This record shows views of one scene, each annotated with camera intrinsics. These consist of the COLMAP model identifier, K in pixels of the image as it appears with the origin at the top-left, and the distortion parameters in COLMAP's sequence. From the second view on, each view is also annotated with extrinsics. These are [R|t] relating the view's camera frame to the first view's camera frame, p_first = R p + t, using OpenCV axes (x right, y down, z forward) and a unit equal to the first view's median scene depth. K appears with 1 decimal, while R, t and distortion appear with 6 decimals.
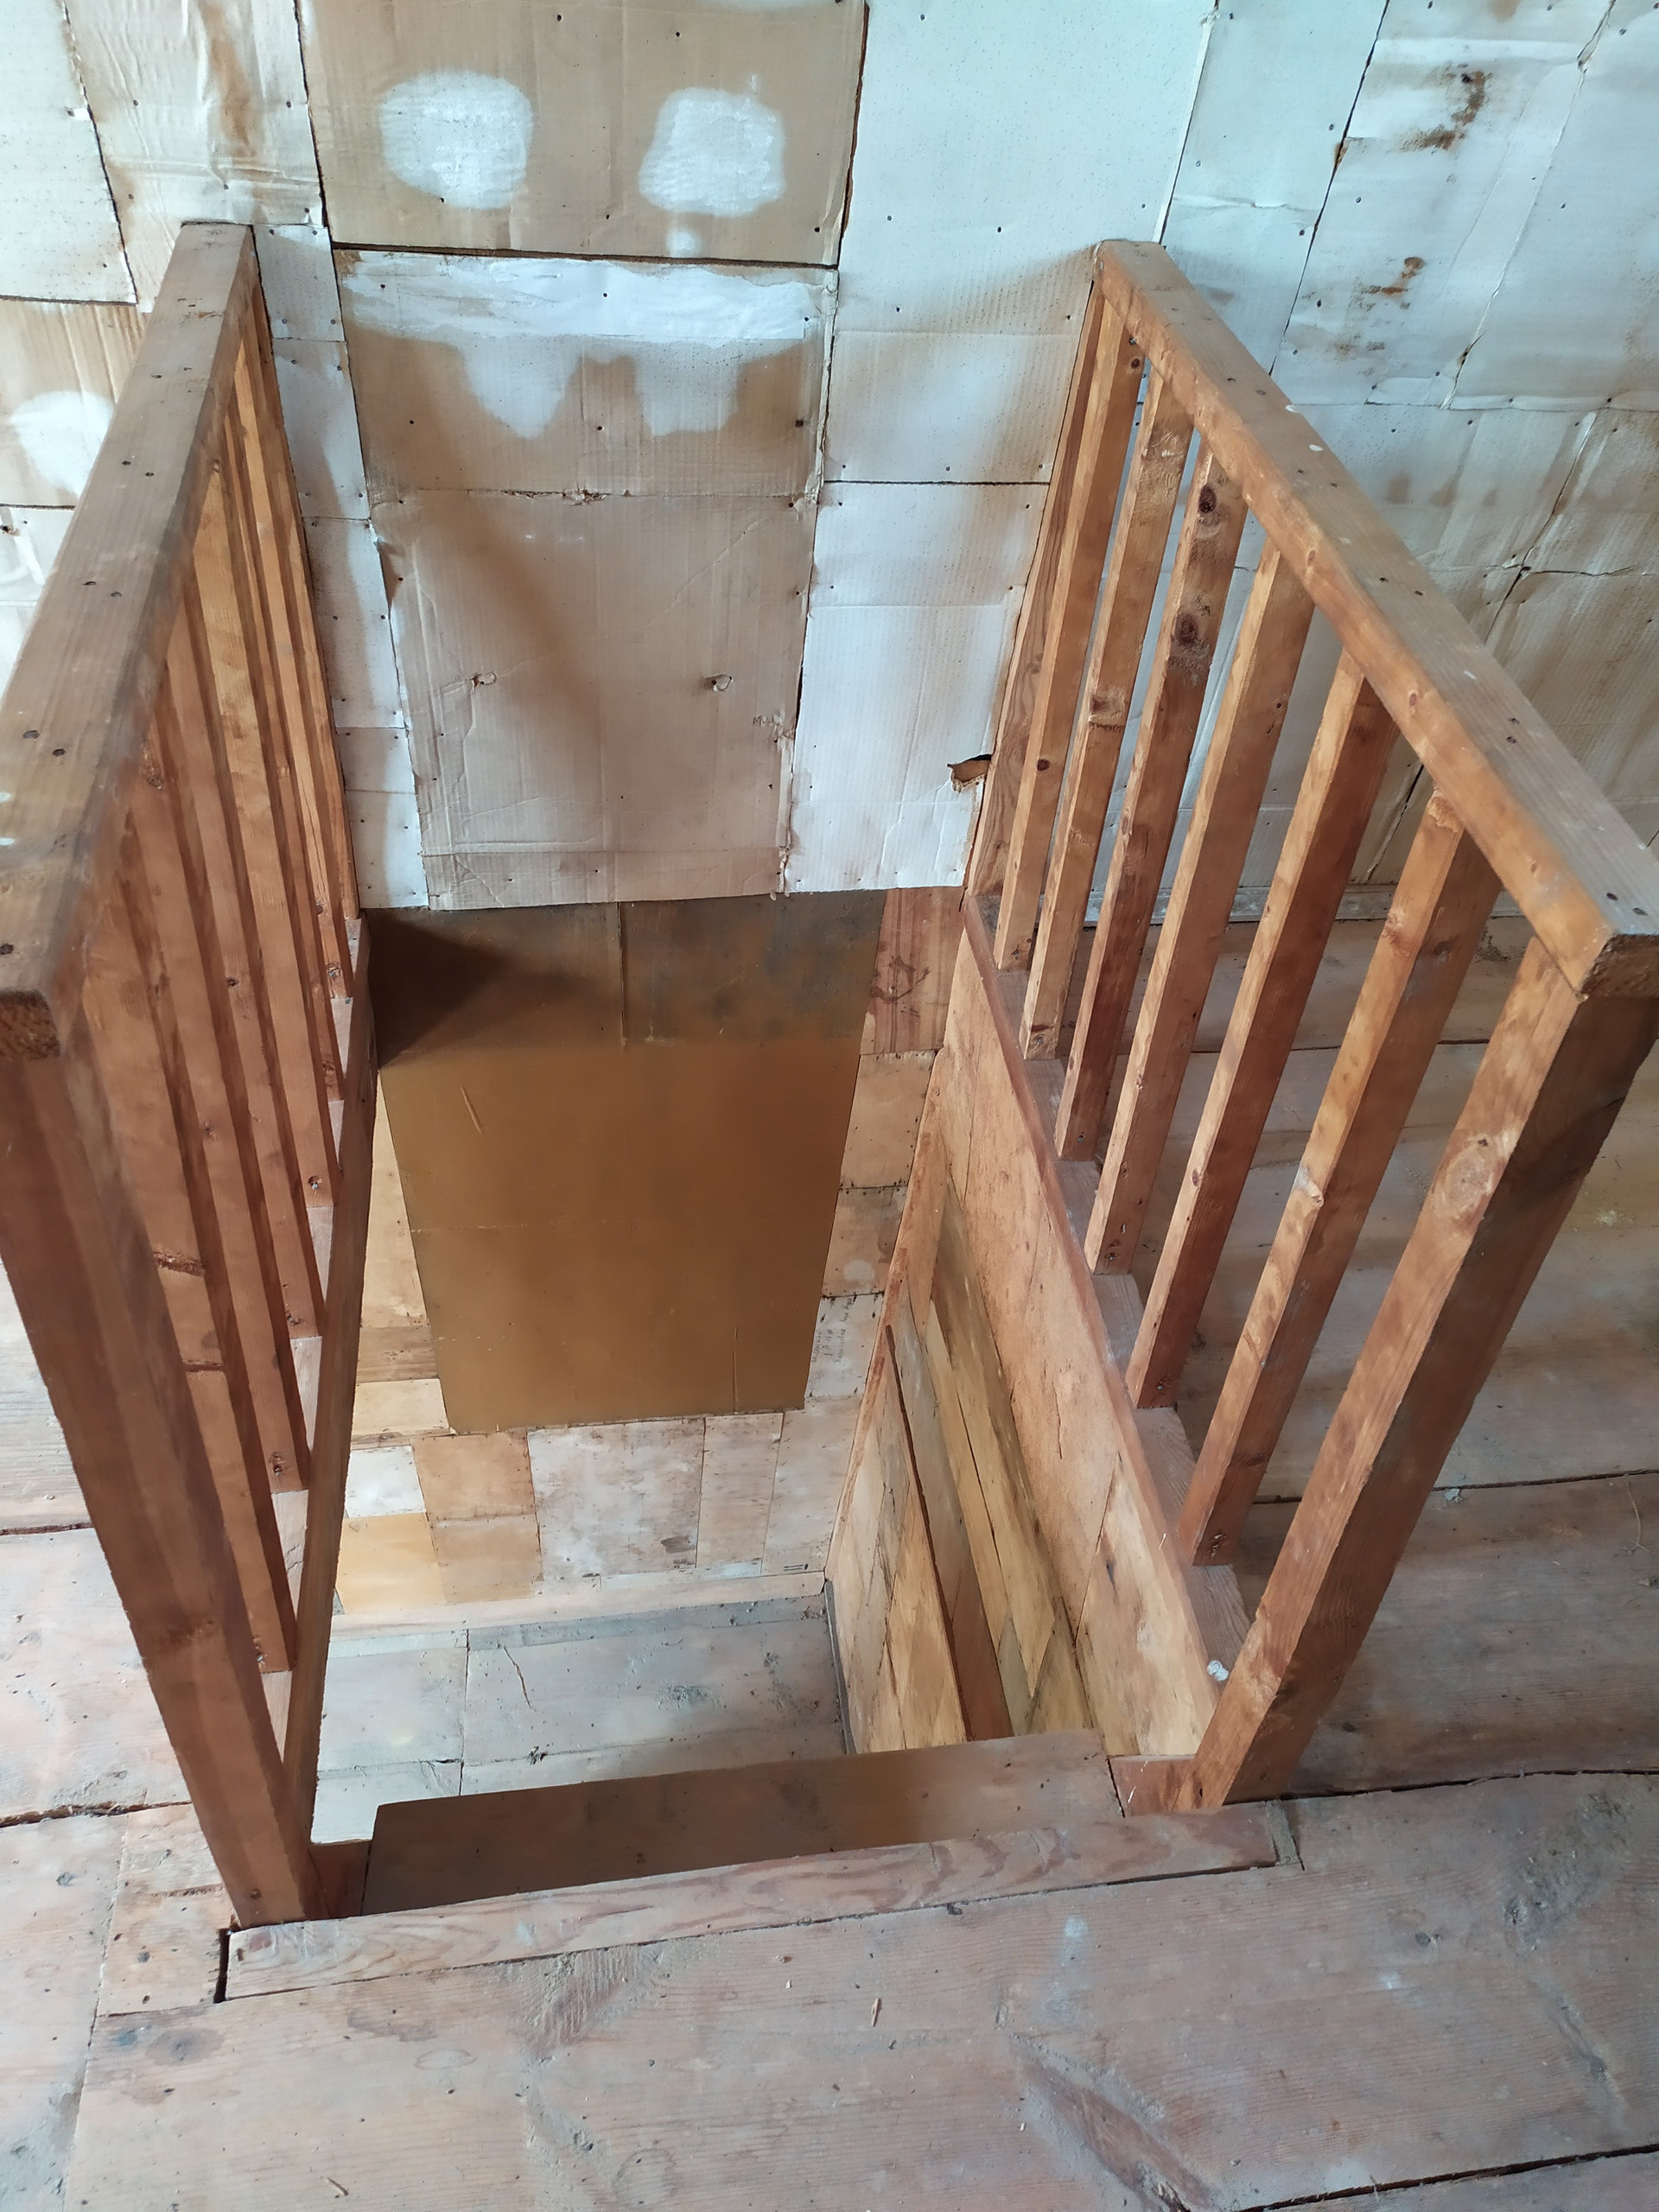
lens RADIAL K [[1595.8, 0, 849.3], [0, 1595.8, 1108.9], [0, 0, 1]] dist [0.053738, -0.040458]
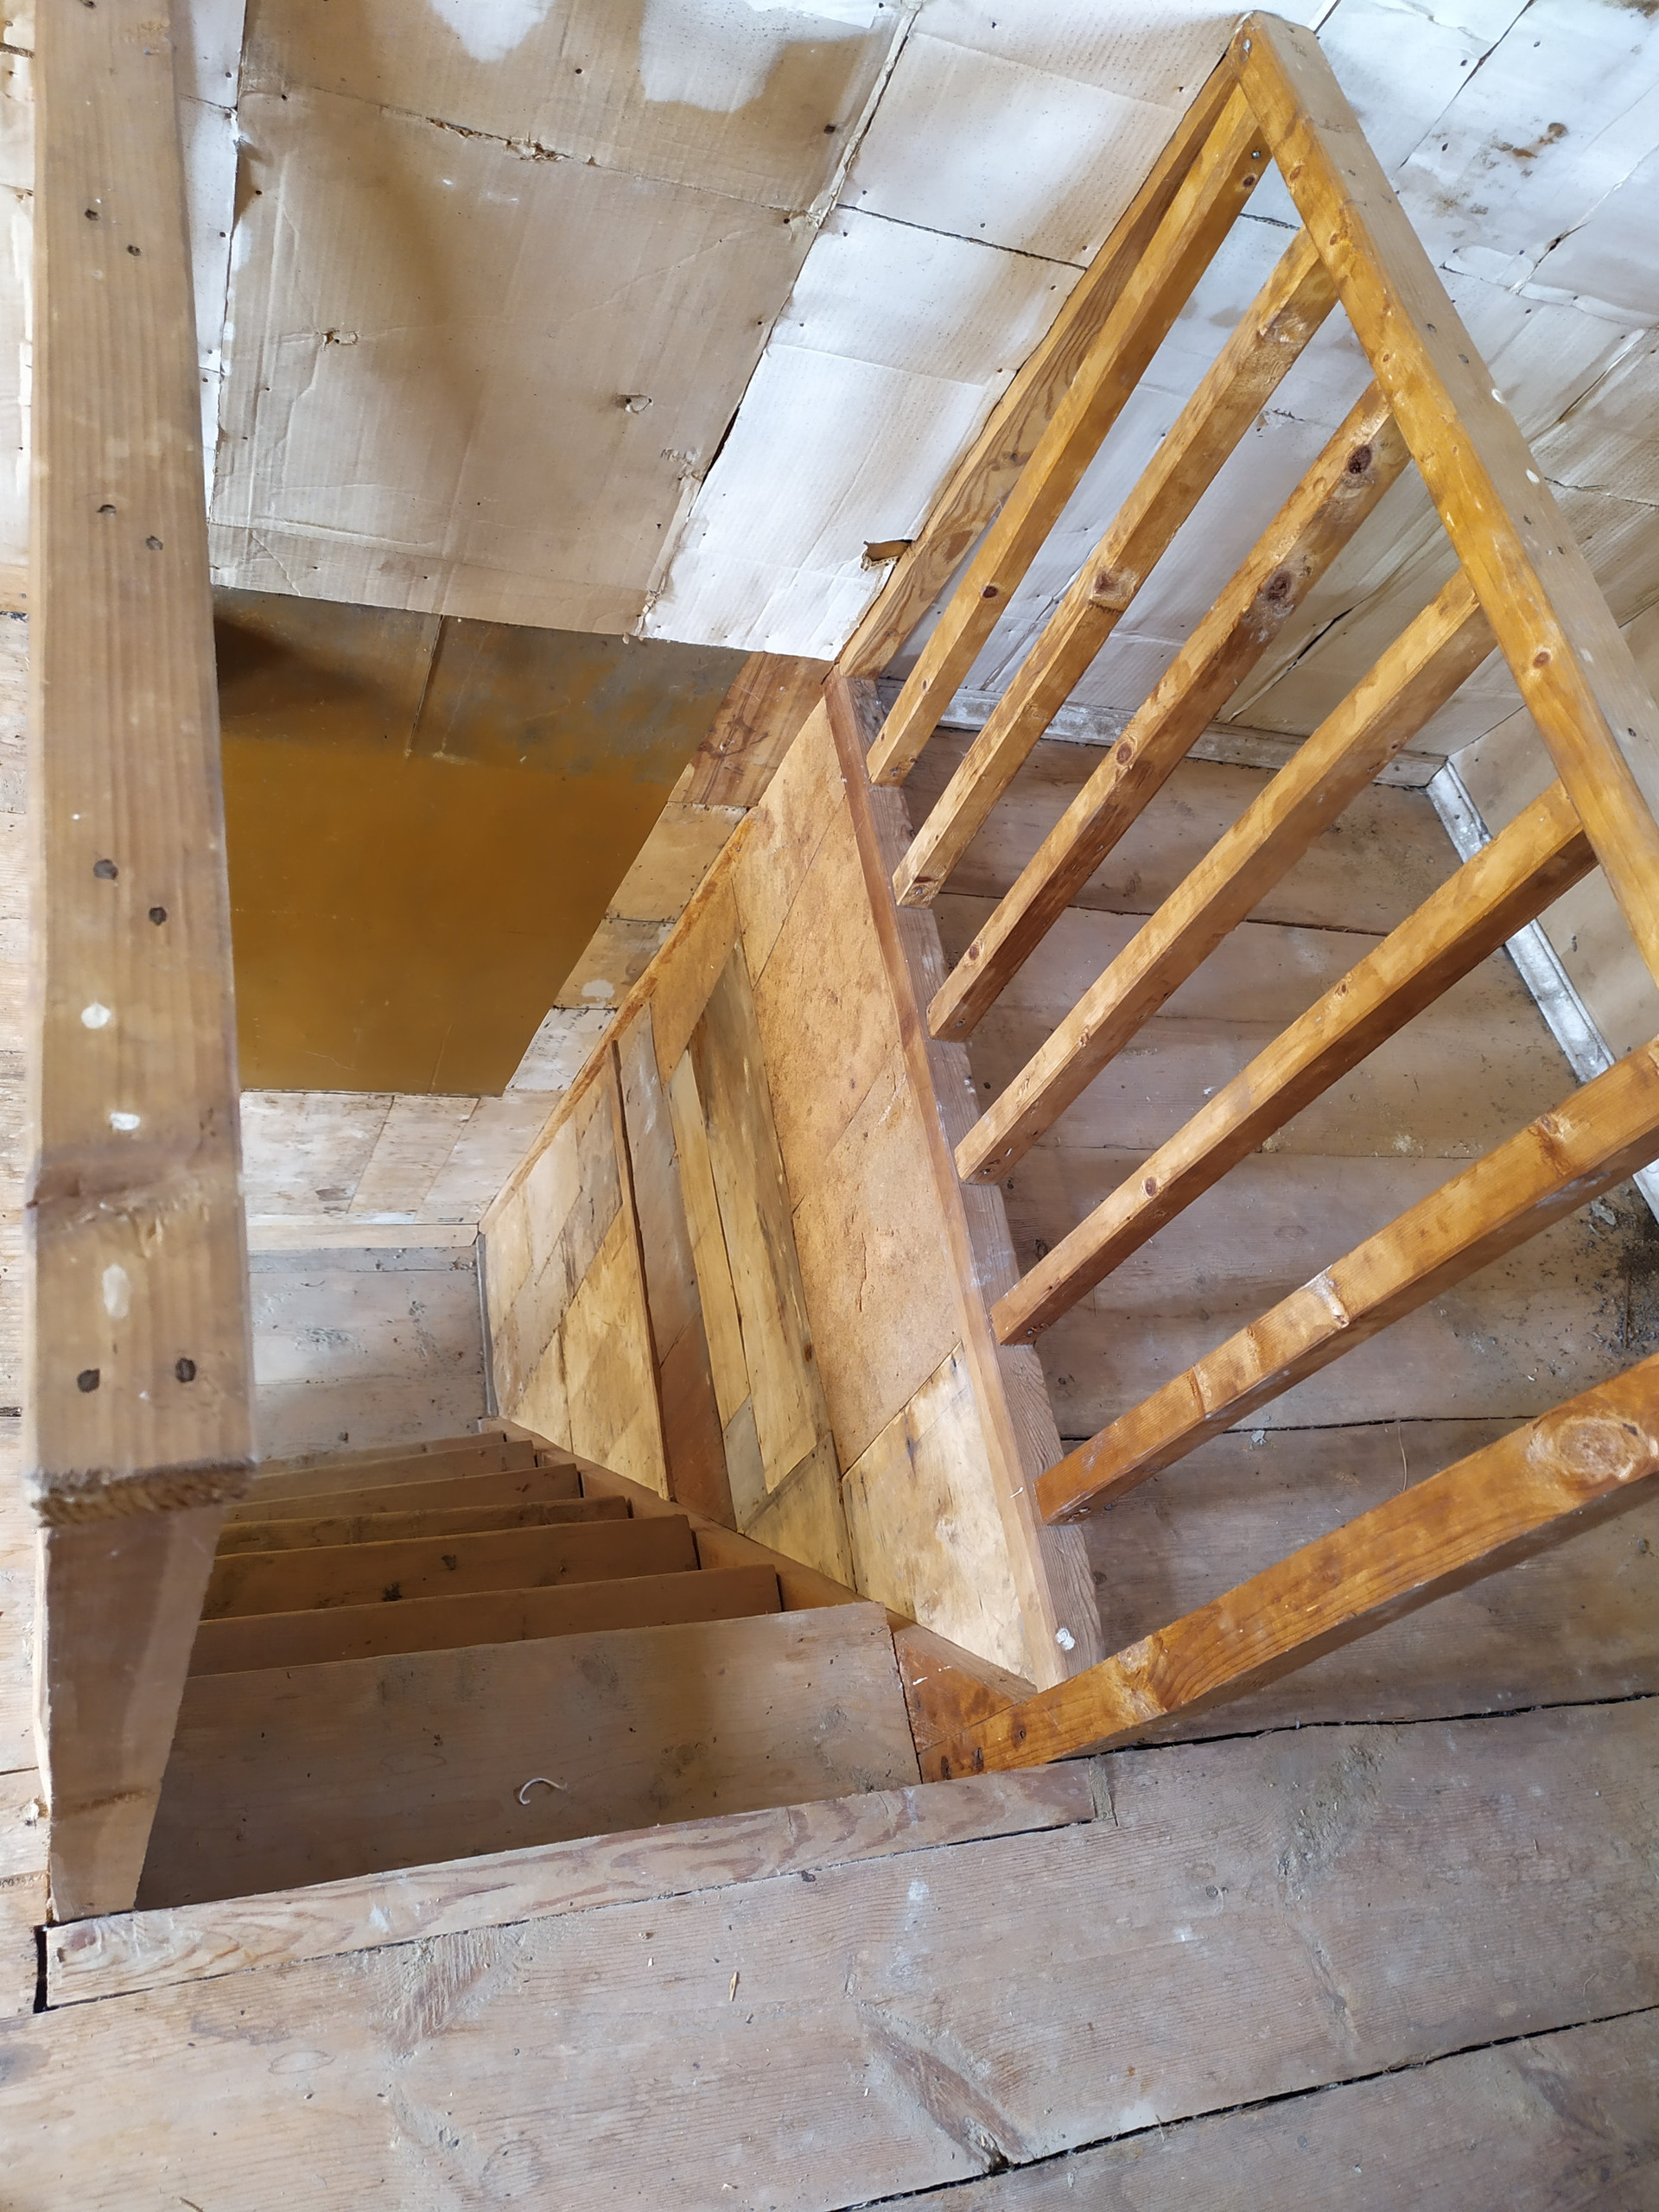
lens RADIAL K [[1595.8, 0, 849.3], [0, 1595.8, 1108.9], [0, 0, 1]] dist [0.053738, -0.040458]
pose [[0.958587, 0.113702, 0.261120, -0.182334], [-0.178908, 0.953774, 0.241469, -0.172200], [-0.221594, -0.278186, 0.934617, 0.136930]]
